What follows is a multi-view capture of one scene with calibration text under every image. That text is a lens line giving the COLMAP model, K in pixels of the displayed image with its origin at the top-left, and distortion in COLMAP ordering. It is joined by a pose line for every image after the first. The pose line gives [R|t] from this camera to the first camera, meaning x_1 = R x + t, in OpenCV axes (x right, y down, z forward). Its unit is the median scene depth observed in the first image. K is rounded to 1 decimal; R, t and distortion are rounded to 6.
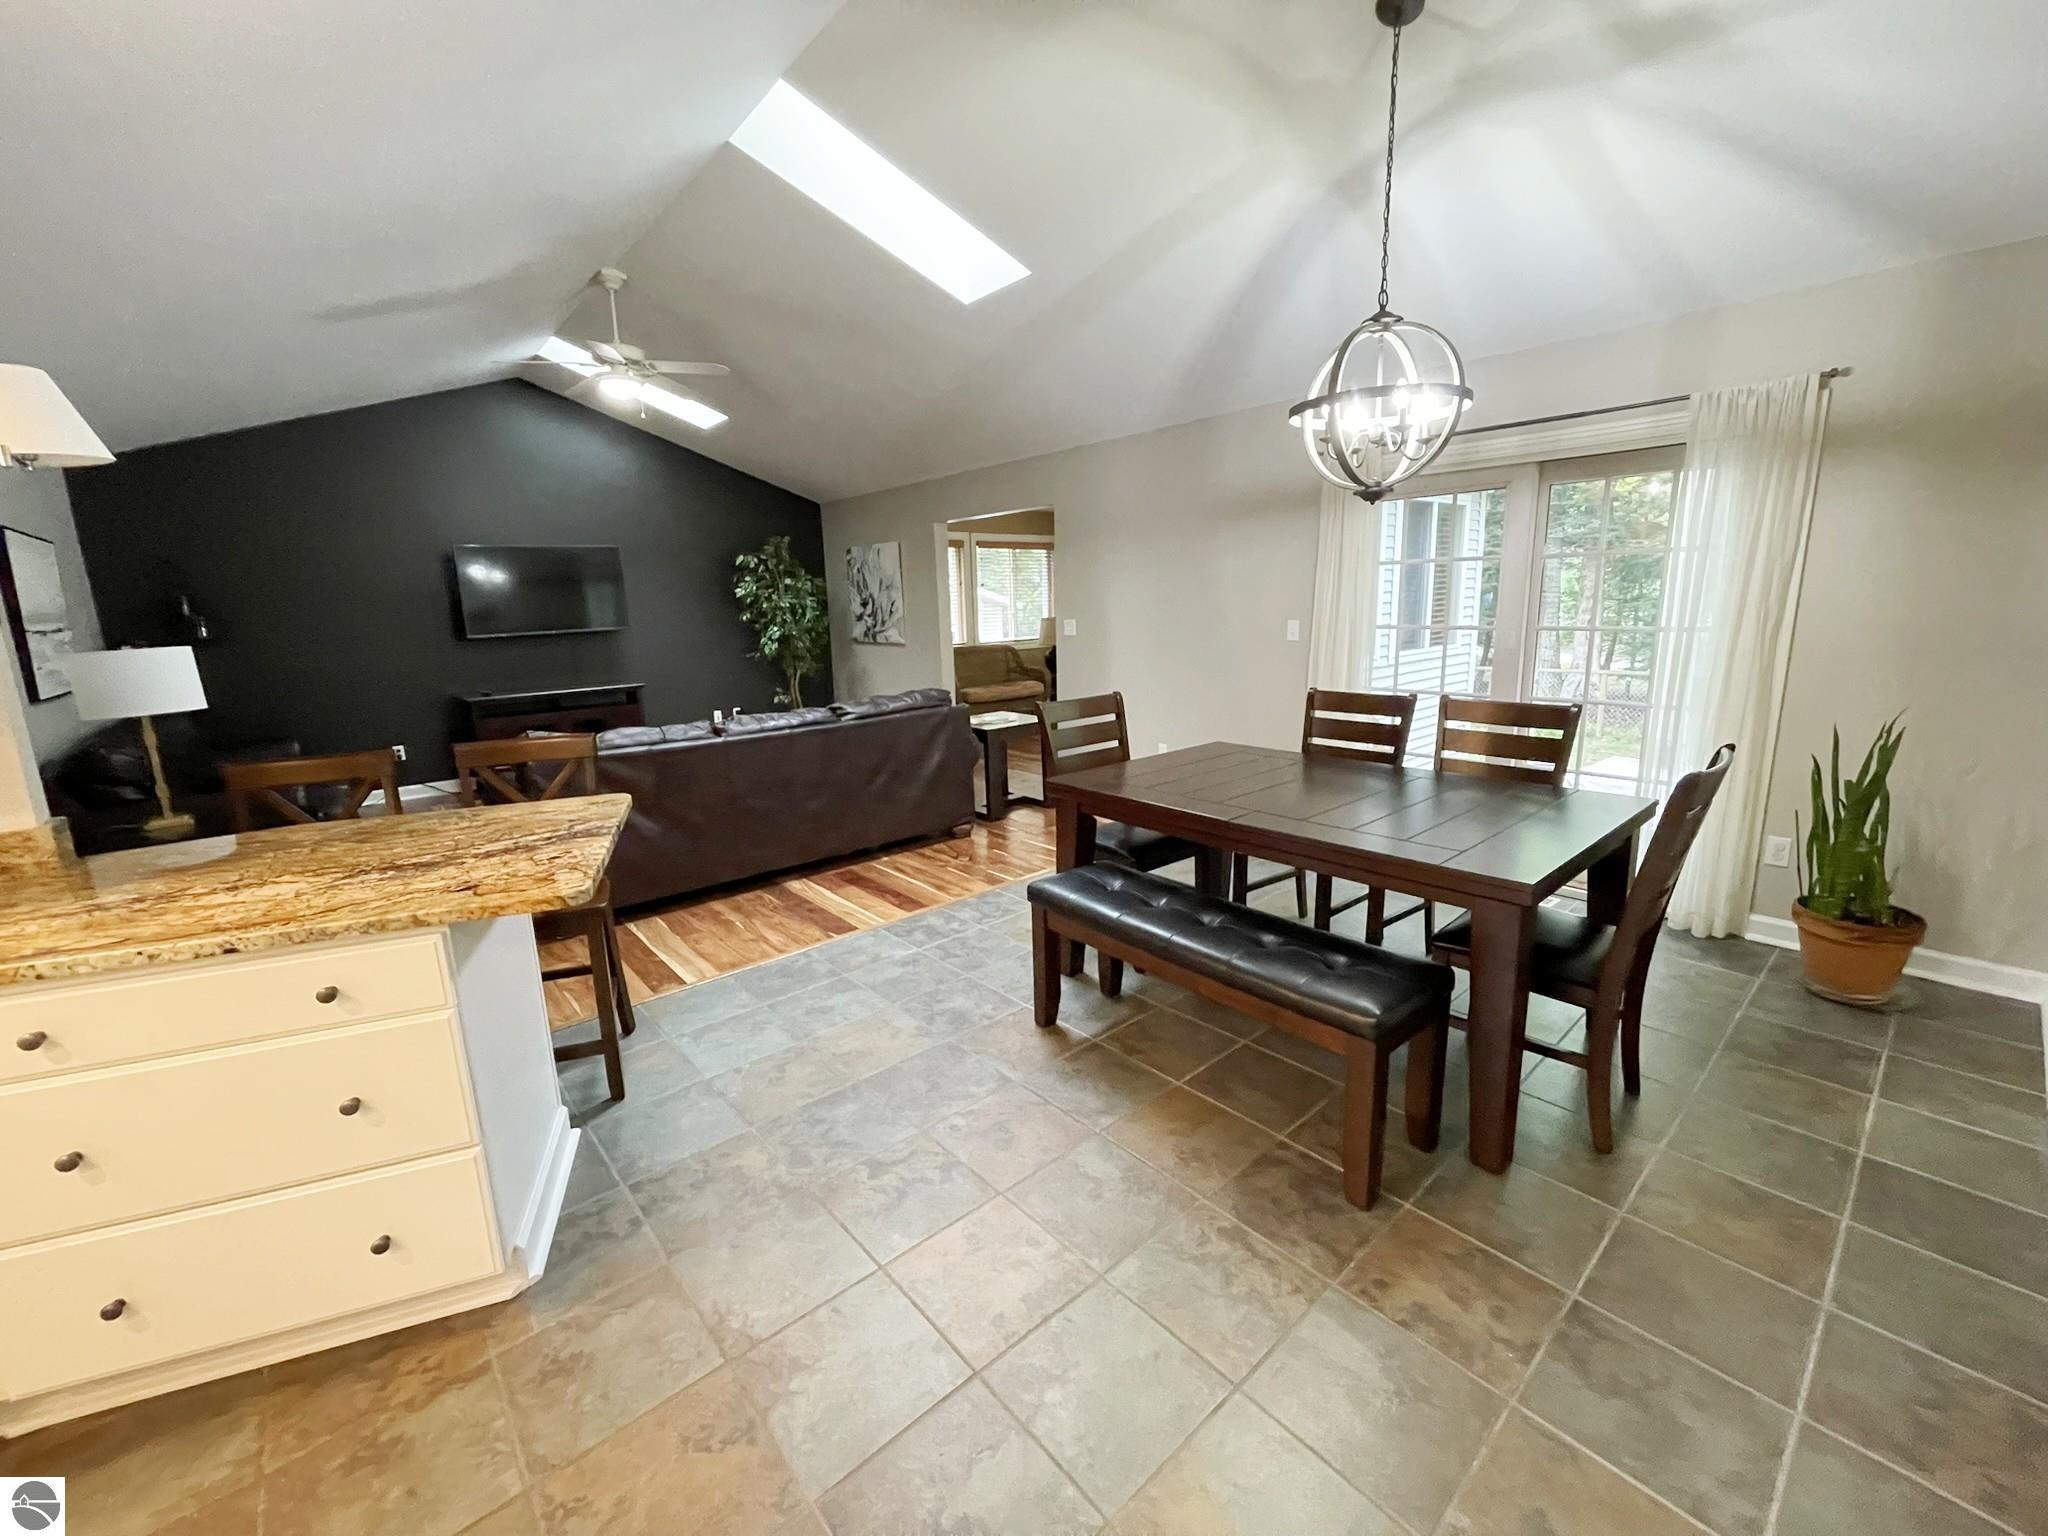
lens RADIAL K [[826.8, 0, 1017.1], [0, 826.8, 765.9], [0, 0, 1]] dist [-0.002327, -0.000375]
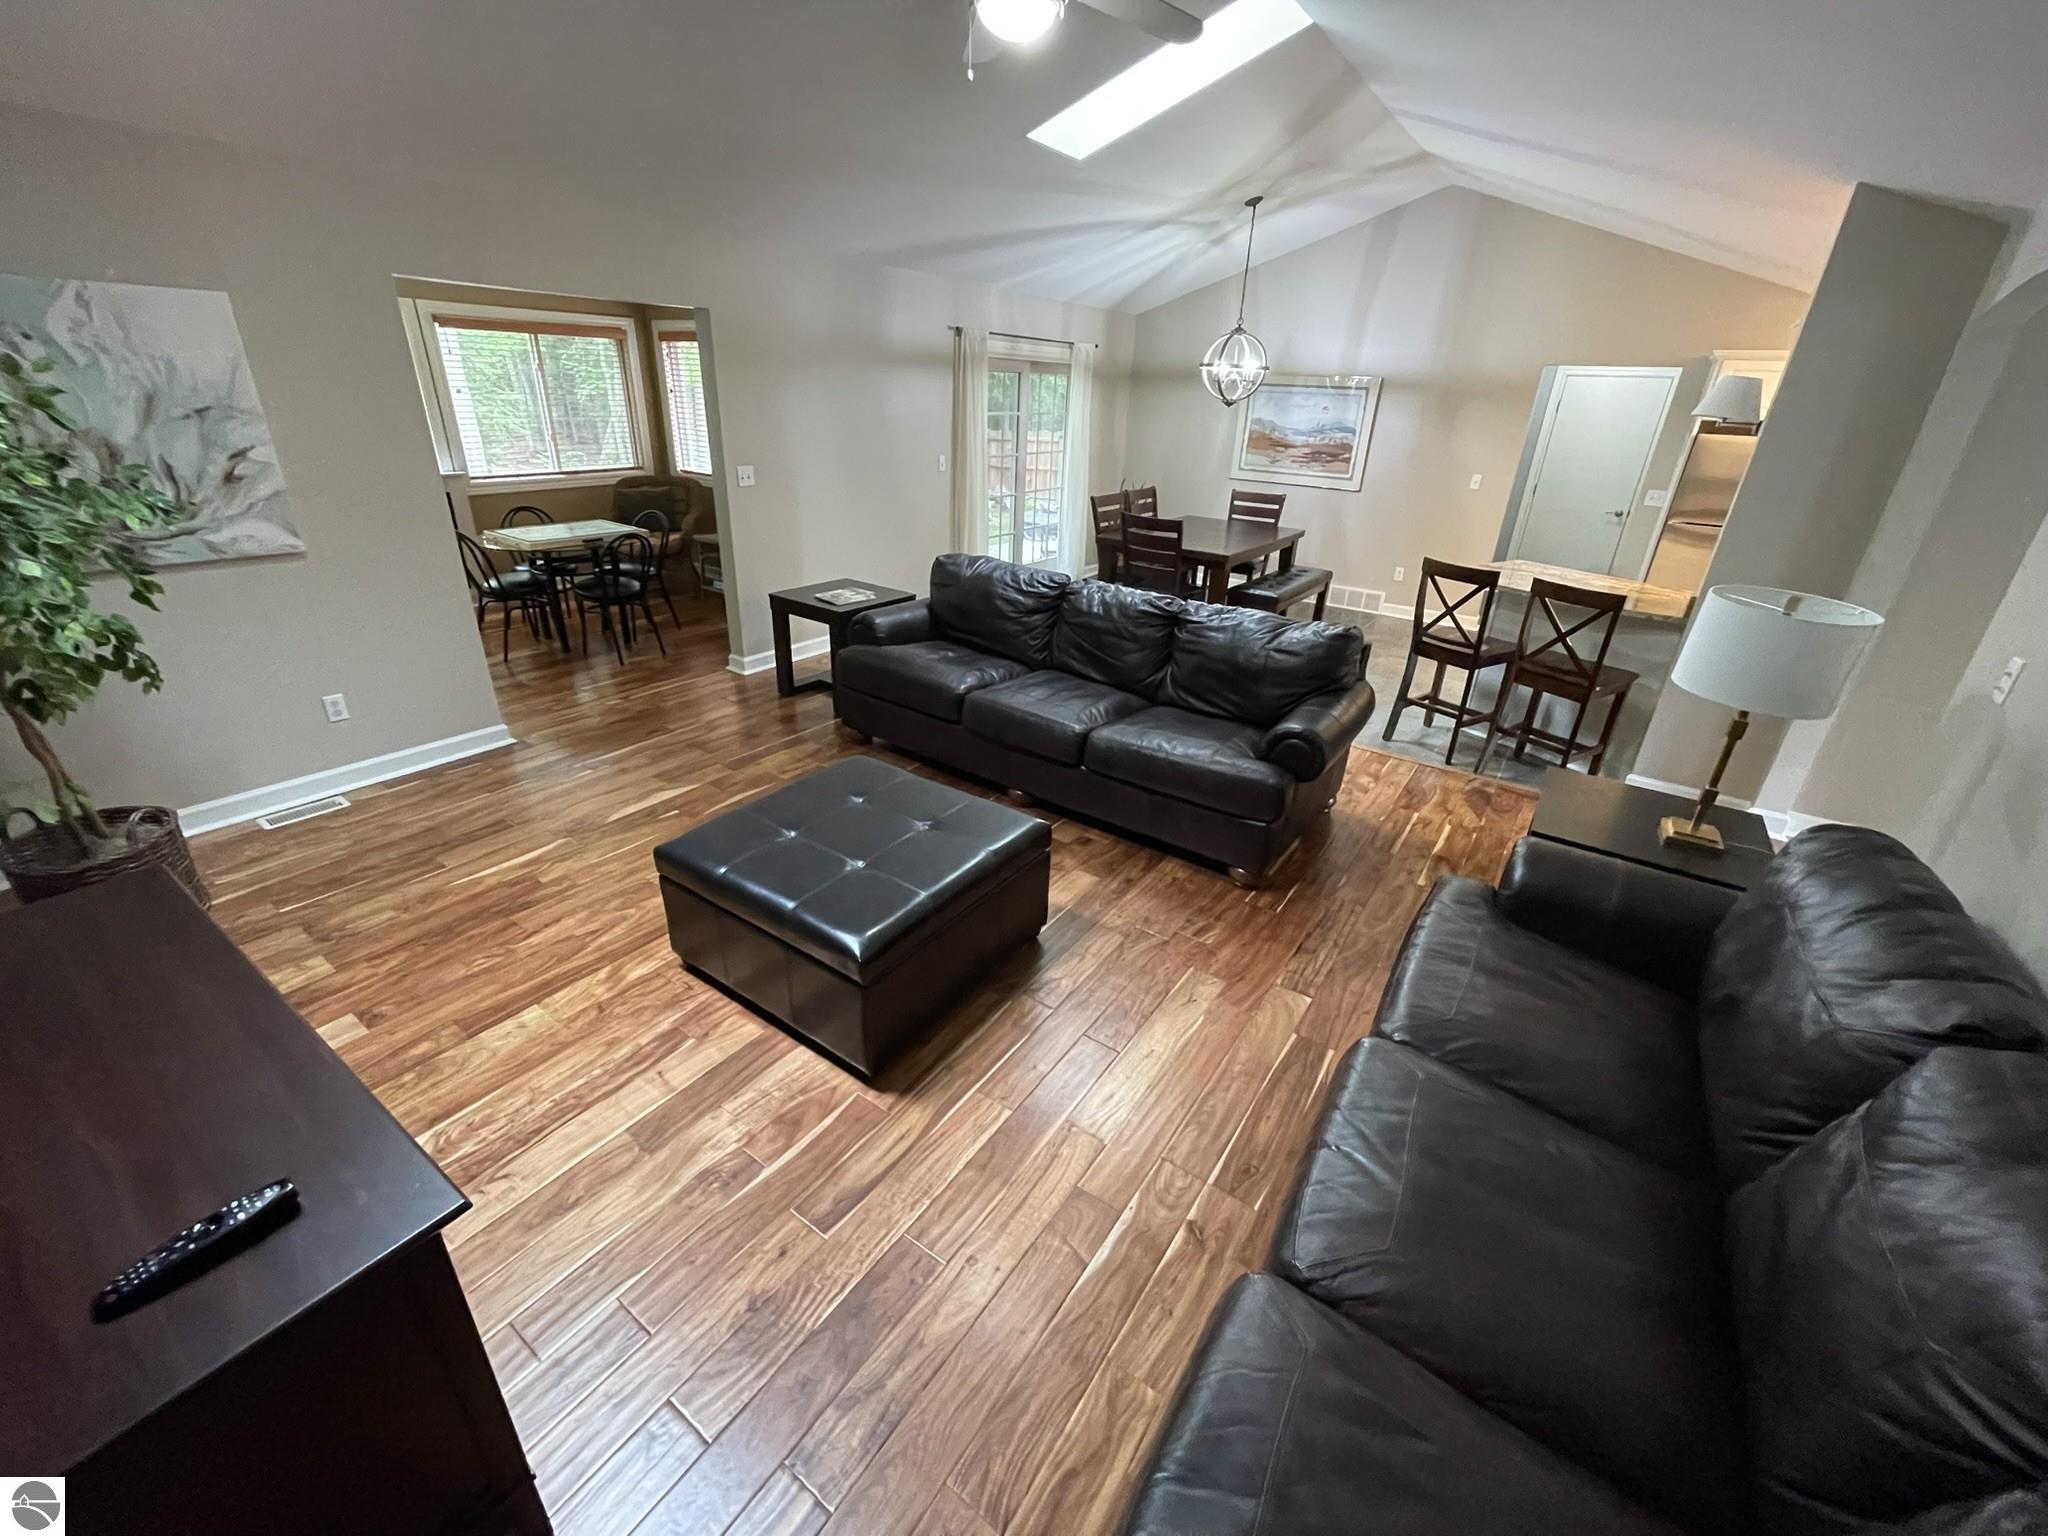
lens RADIAL K [[826.8, 0, 1024.7], [0, 826.8, 758.2], [0, 0, 1]] dist [-0.002327, -0.000375]
pose [[-0.257183, -0.380232, 0.888415, -1.343354], [0.162103, 0.889337, 0.427553, -0.354381], [-0.952670, 0.253974, -0.167085, 1.495748]]
